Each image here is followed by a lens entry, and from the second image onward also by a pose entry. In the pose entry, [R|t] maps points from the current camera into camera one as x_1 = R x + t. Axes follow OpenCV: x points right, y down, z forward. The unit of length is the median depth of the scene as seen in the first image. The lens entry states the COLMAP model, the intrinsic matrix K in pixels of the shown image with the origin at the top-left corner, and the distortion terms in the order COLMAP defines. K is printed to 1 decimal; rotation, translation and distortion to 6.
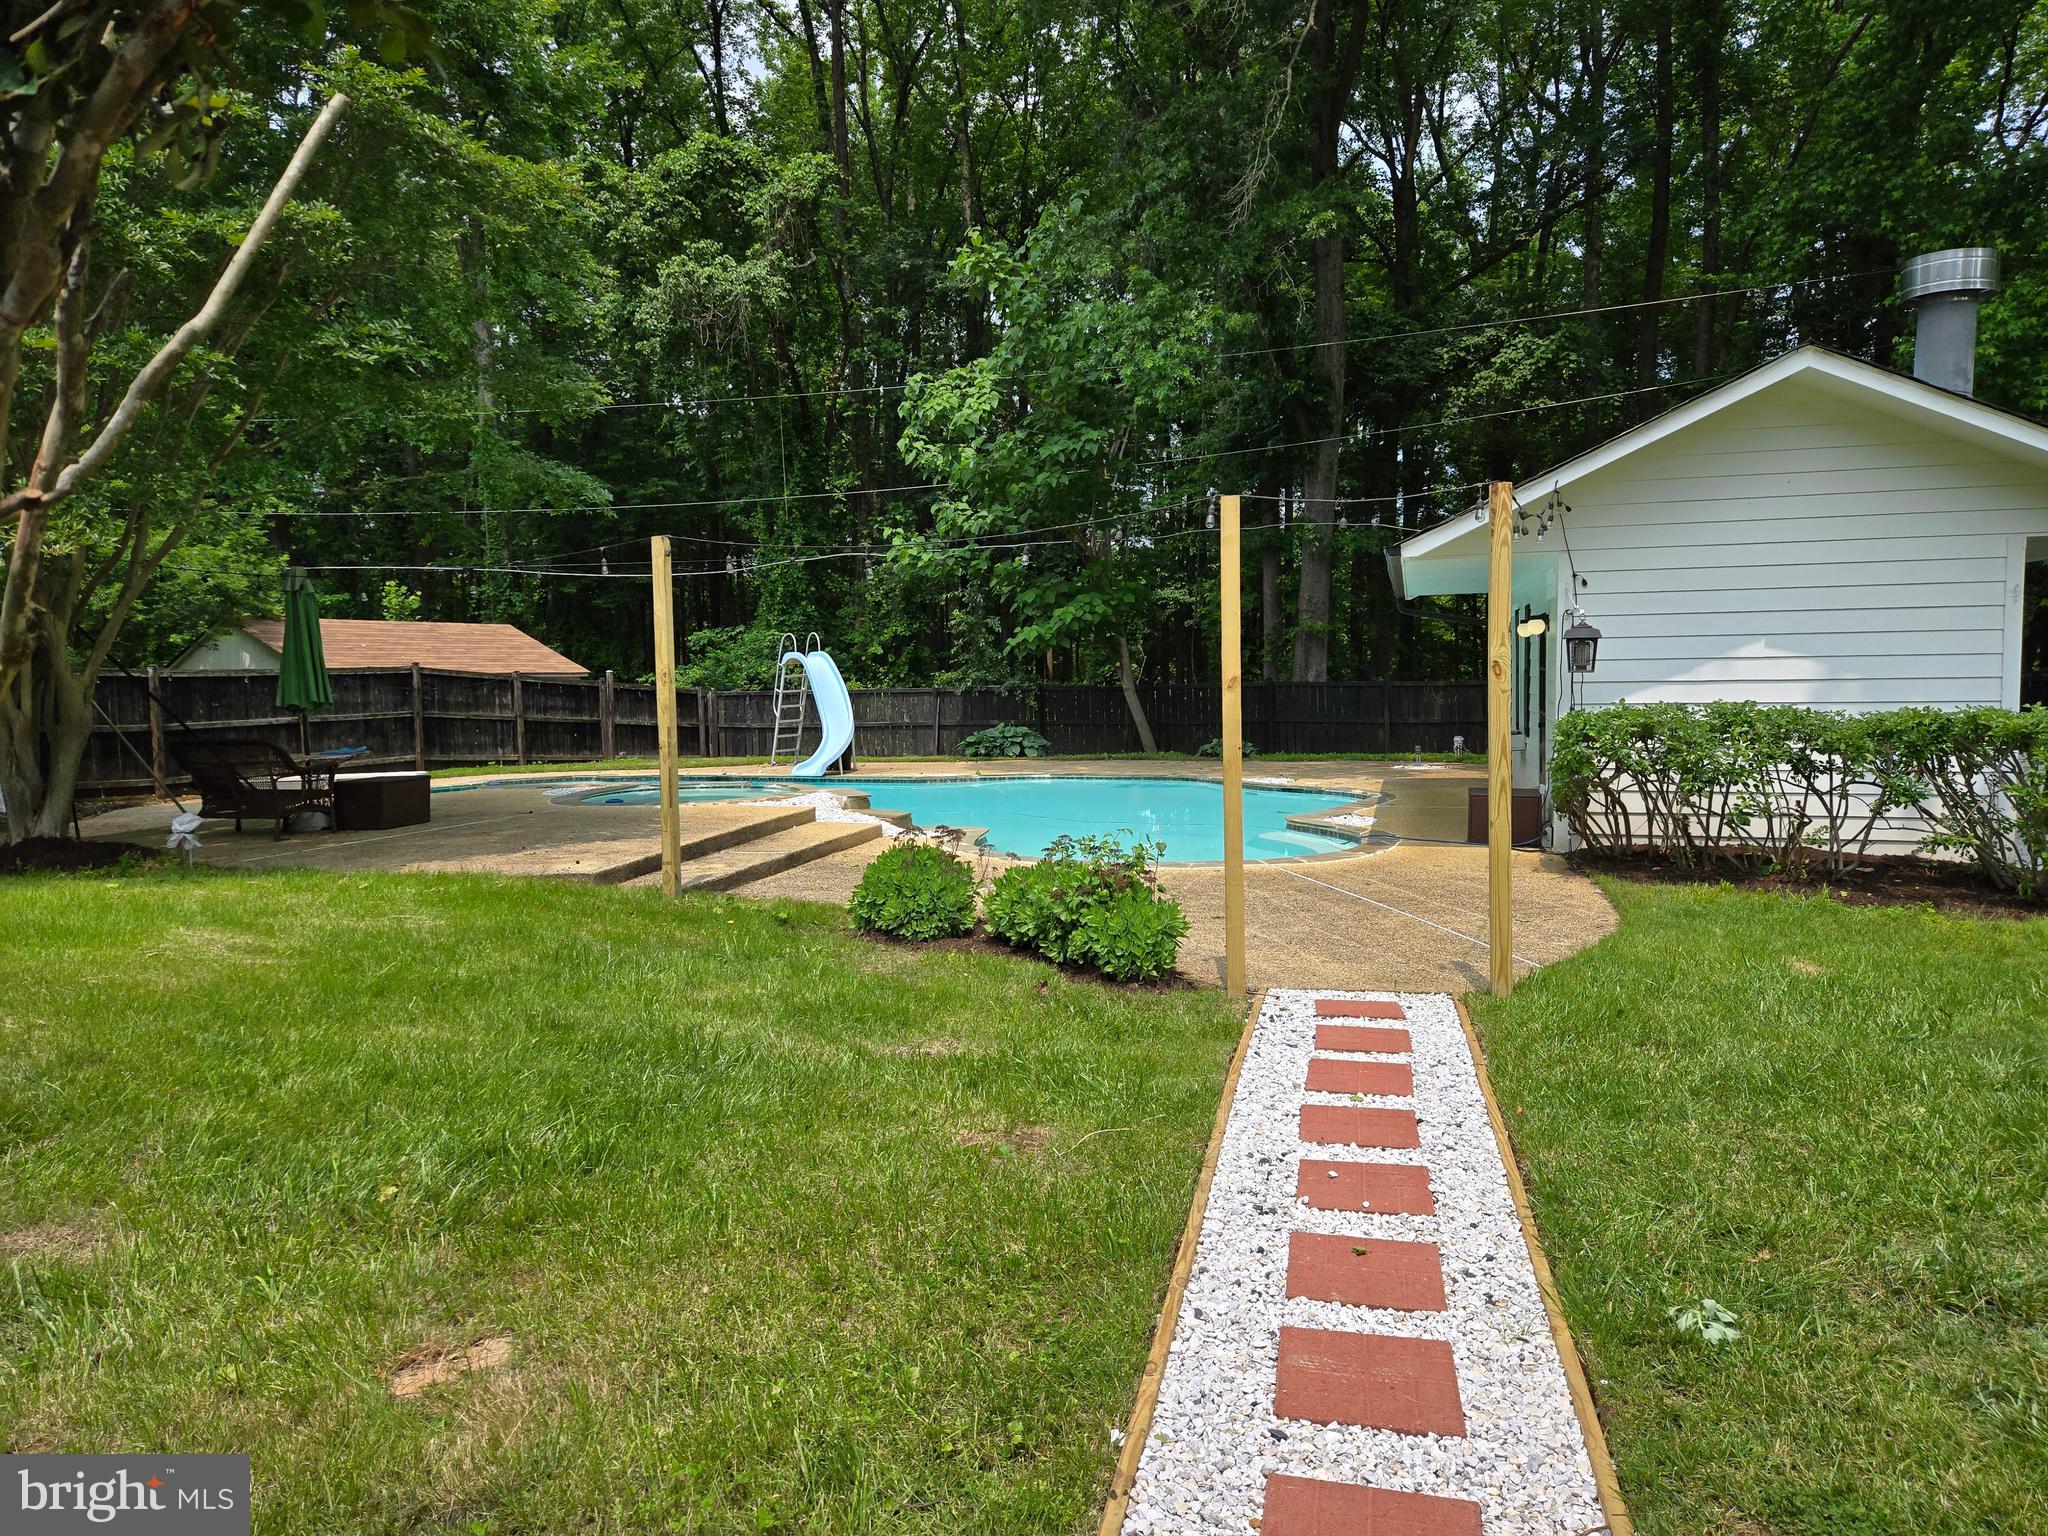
lens RADIAL K [[1363.2, 0, 1030.4], [0, 1363.2, 763.6], [0, 0, 1]] dist [0.070131, -0.053674]
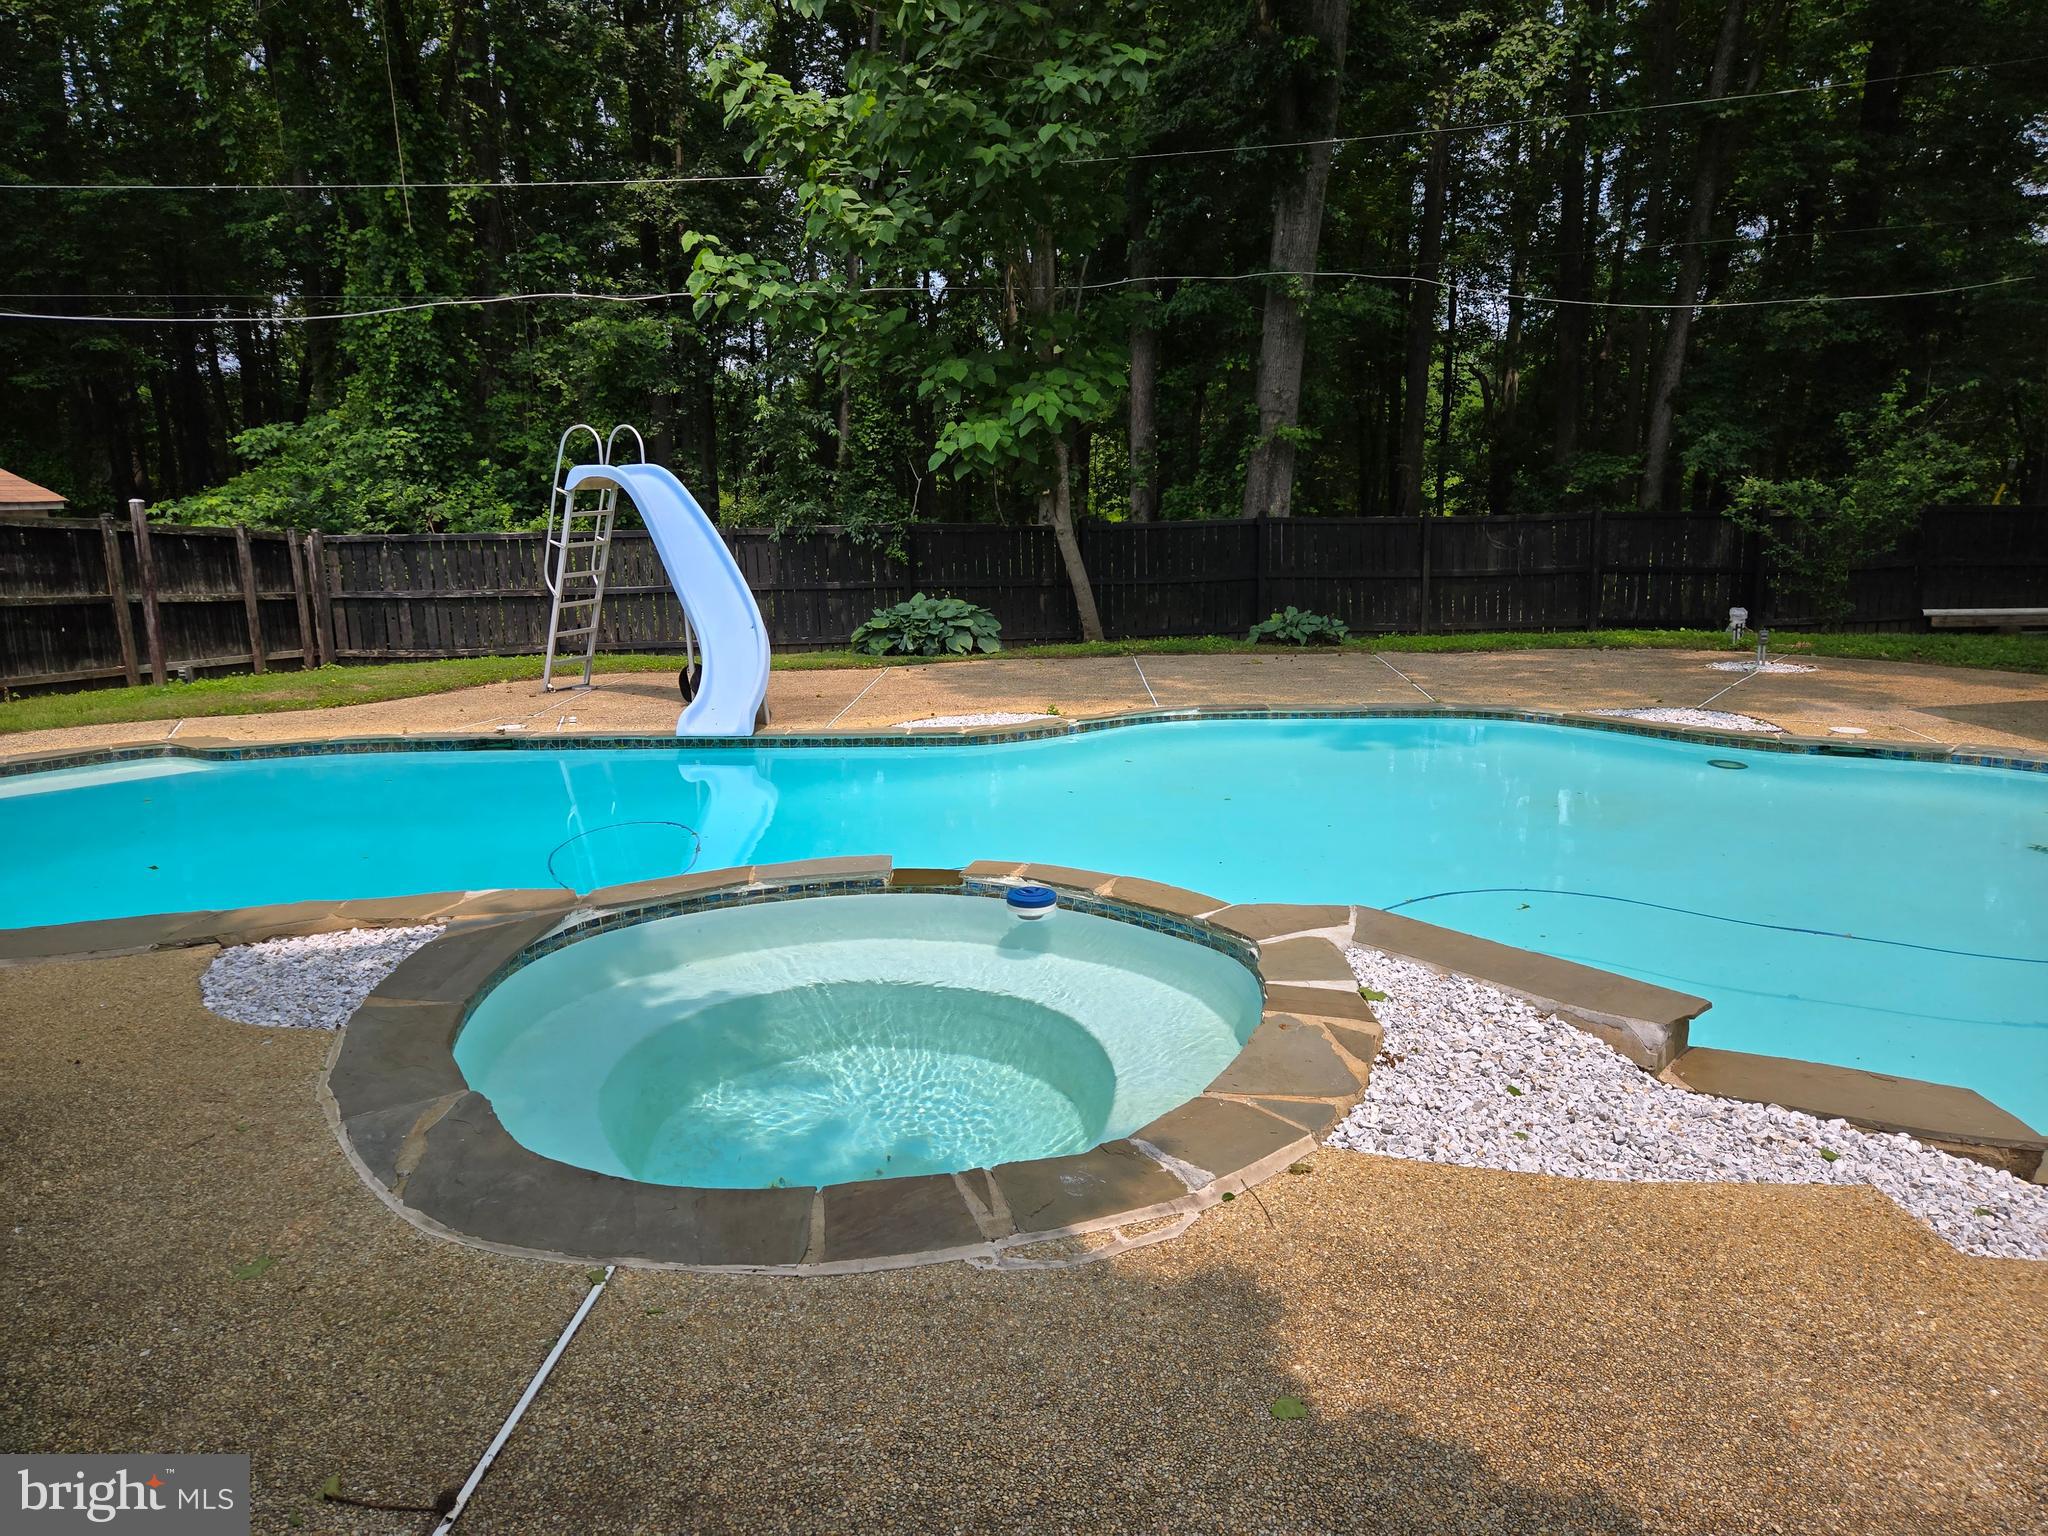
lens RADIAL K [[1367.8, 0, 1001.5], [0, 1367.8, 770.8], [0, 0, 1]] dist [0.063548, -0.055377]
pose [[0.949079, -0.060902, 0.309096, -0.194665], [0.020227, 0.990892, 0.133131, -0.035594], [-0.314388, -0.120100, 0.941667, 0.478069]]
